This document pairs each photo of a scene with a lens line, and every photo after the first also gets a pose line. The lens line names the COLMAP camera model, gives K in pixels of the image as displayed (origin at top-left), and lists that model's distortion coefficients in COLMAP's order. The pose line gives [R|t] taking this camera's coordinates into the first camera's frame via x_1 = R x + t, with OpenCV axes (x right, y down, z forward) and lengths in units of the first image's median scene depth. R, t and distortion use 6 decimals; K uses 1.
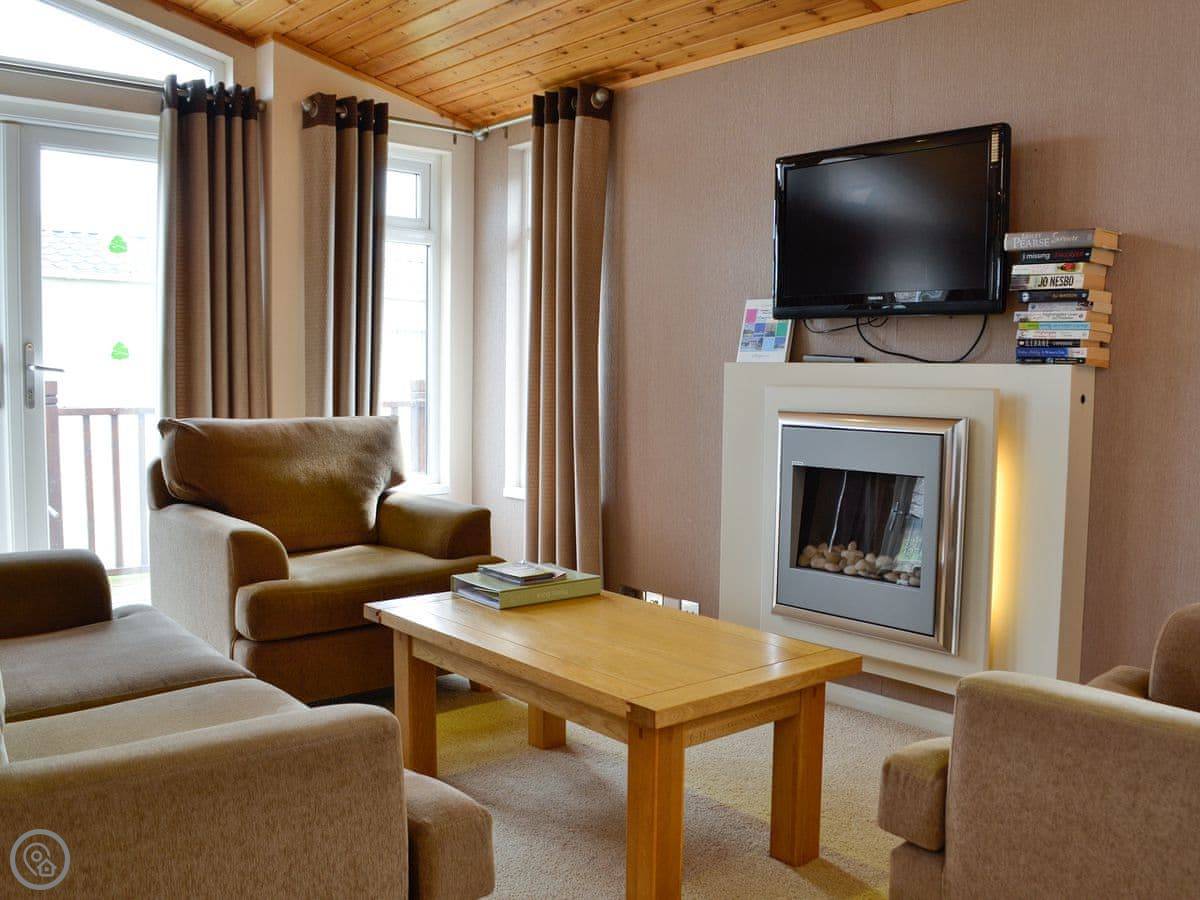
lens RADIAL K [[1080.5, 0, 600.0], [0, 1080.5, 450.0], [0, 0, 1]] dist [-0.086528, -0.005286]
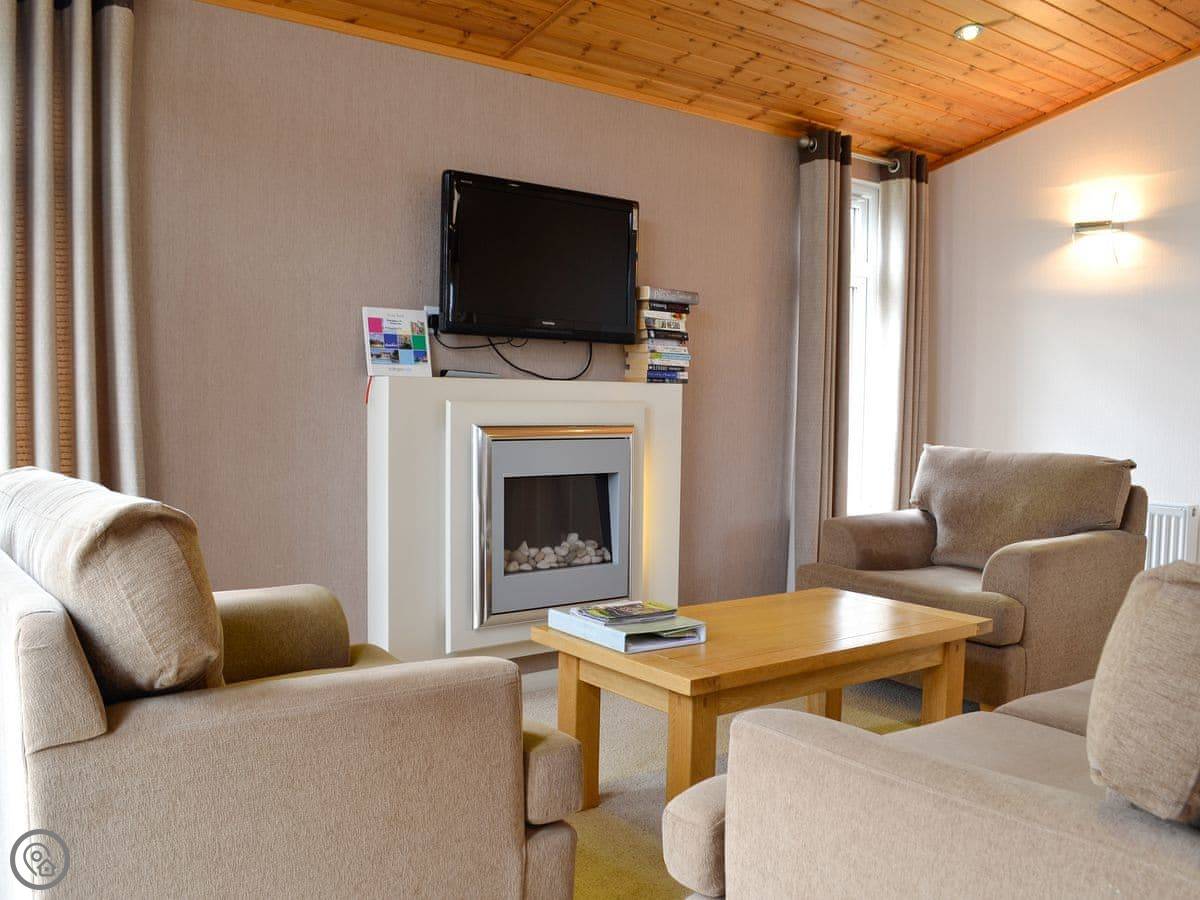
lens RADIAL K [[1080.5, 0, 600.0], [0, 1080.5, 450.0], [0, 0, 1]] dist [-0.086528, -0.005286]
pose [[0.050492, -0.067406, 0.996447, -0.776059], [0.052781, 0.996506, 0.064735, -0.068490], [-0.997329, 0.049325, 0.053874, 0.773486]]
